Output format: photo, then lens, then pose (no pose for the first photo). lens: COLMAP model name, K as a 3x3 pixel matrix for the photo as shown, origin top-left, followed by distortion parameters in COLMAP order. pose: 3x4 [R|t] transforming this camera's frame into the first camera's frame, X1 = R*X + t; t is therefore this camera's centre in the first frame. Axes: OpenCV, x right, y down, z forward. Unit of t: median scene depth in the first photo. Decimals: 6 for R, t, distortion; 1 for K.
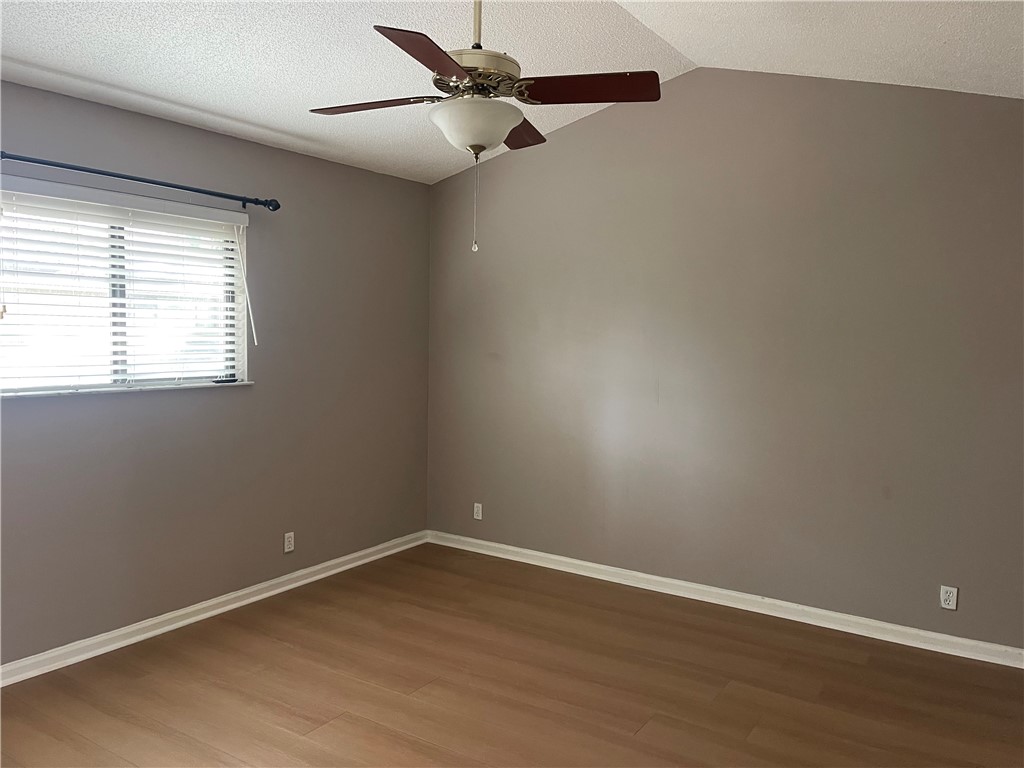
lens RADIAL K [[785.3, 0, 511.9], [0, 785.3, 384.0], [0, 0, 1]] dist [0.060629, -0.055878]
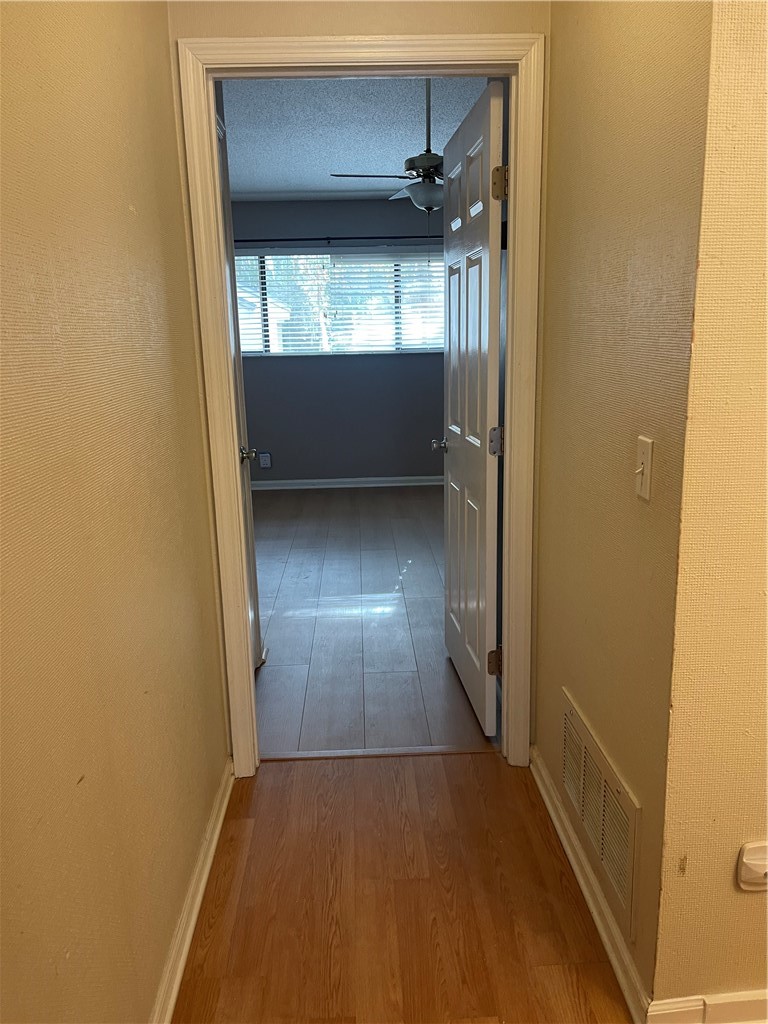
lens RADIAL K [[785.3, 0, 385.0], [0, 785.3, 513.0], [0, 0, 1]] dist [0.060629, -0.055878]
pose [[0.264632, 0.167761, -0.949645, 1.363191], [-0.053298, 0.985791, 0.159295, 0.085831], [0.962875, 0.008460, 0.269814, 0.467474]]
